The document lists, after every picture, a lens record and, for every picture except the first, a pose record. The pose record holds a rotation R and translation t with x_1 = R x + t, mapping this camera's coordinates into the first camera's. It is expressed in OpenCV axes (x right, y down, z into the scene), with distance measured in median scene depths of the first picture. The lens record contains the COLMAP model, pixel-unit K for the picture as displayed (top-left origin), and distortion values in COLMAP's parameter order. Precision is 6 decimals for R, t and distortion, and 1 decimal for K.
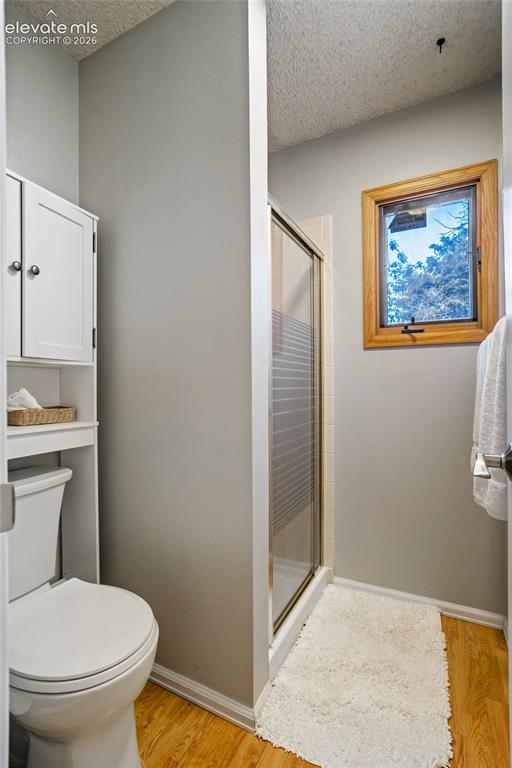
lens RADIAL K [[359.6, 0, 257.0], [0, 359.6, 390.0], [0, 0, 1]] dist [-0.021200, 0.005467]
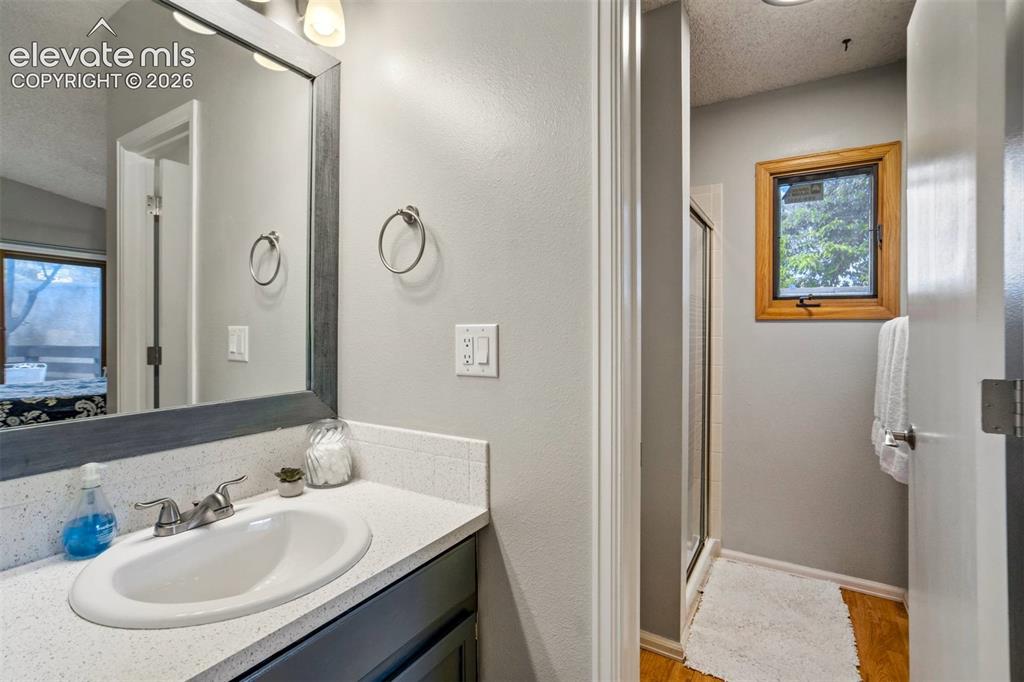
lens RADIAL K [[479.4, 0, 506.9], [0, 479.4, 329.9], [0, 0, 1]] dist [-0.021200, 0.005467]
pose [[0.996652, 0.013160, -0.080691, -0.320427], [-0.013809, 0.999877, -0.007485, -0.077968], [0.080582, 0.008574, 0.996711, -0.423700]]
